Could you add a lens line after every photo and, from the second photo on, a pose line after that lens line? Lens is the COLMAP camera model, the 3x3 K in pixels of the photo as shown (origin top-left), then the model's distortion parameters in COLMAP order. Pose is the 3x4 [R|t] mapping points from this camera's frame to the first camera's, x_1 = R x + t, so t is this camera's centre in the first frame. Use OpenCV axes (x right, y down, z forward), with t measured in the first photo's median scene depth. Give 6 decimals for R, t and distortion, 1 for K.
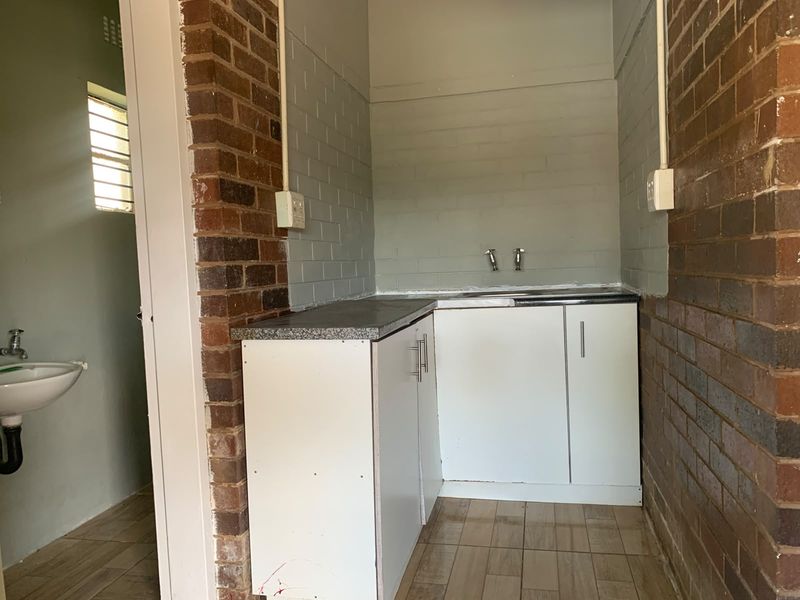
lens RADIAL K [[586.2, 0, 400.0], [0, 586.2, 300.0], [0, 0, 1]] dist [0.059950, -0.097766]
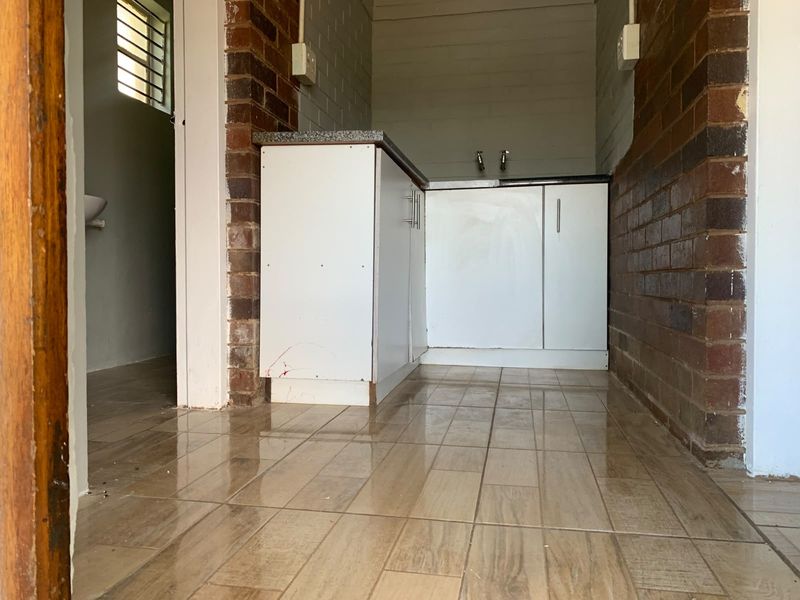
lens RADIAL K [[592.8, 0, 397.5], [0, 592.8, 289.8], [0, 0, 1]] dist [0.032444, -0.037818]
pose [[0.998772, 0.040722, 0.028202, -0.027055], [-0.039492, 0.998299, -0.042880, 0.378166], [-0.029900, 0.041714, 0.998682, -0.142553]]
